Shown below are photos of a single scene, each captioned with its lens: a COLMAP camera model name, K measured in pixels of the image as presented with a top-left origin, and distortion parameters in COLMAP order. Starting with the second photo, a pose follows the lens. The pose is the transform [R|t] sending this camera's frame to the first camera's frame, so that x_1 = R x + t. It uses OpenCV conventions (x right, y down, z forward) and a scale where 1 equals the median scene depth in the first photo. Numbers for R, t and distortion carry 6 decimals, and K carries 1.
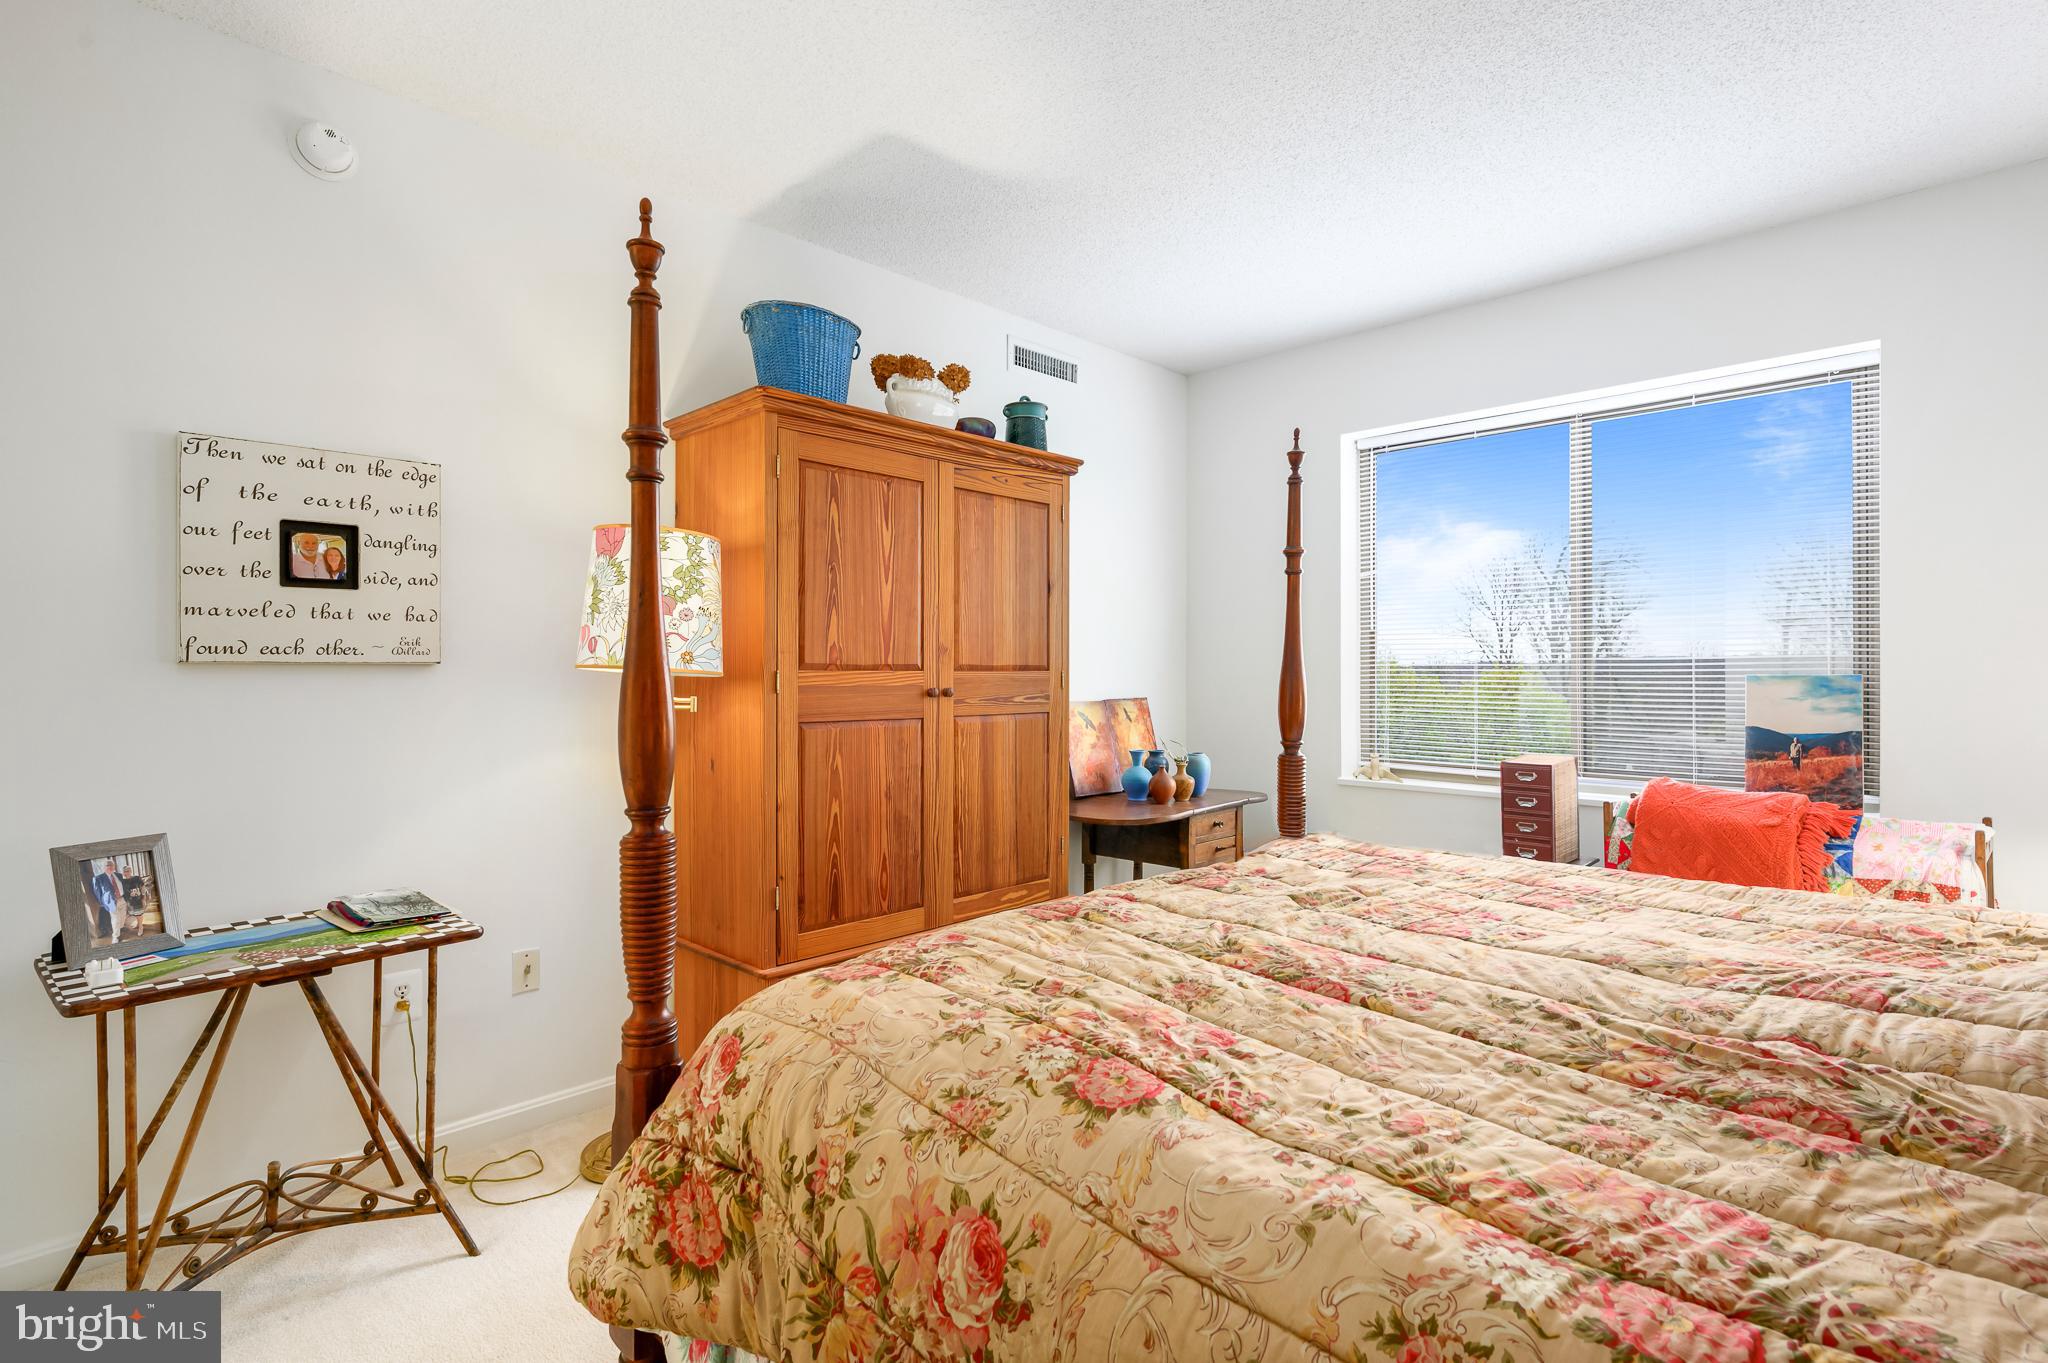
lens RADIAL K [[987.0, 0, 1014.6], [0, 987.0, 673.5], [0, 0, 1]] dist [0.000389, -0.000058]
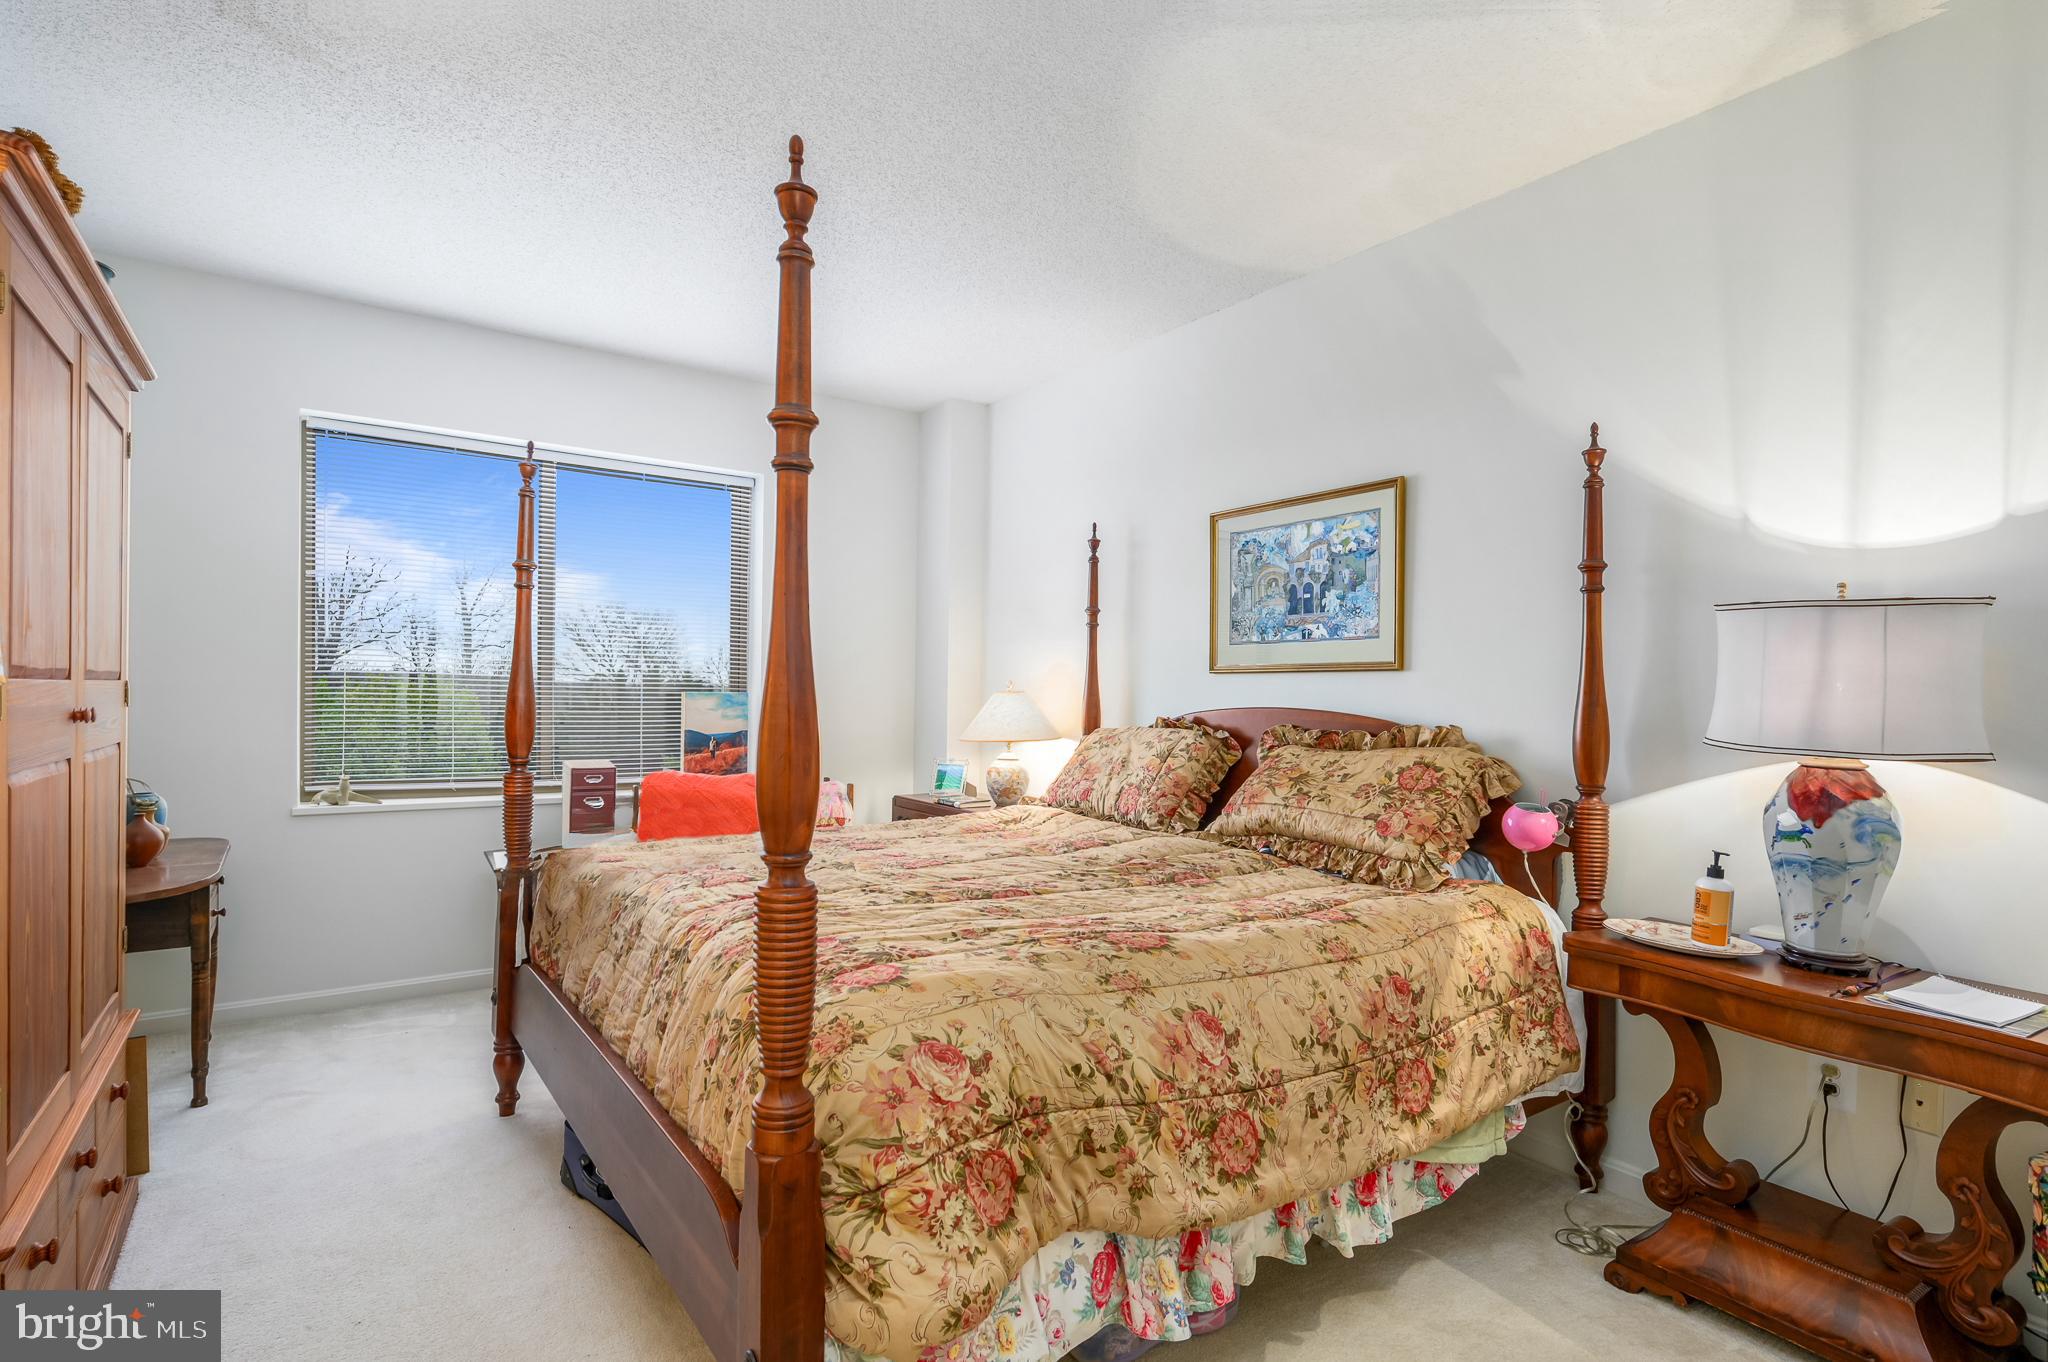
lens RADIAL K [[1001.6, 0, 1024.0], [0, 1001.6, 681.0], [0, 0, 1]] dist [-0.004816, -0.000501]
pose [[0.182540, 0.015827, 0.983071, -1.339788], [-0.015248, 0.999796, -0.013264, -0.007468], [-0.983080, -0.012569, 0.182744, 0.709188]]
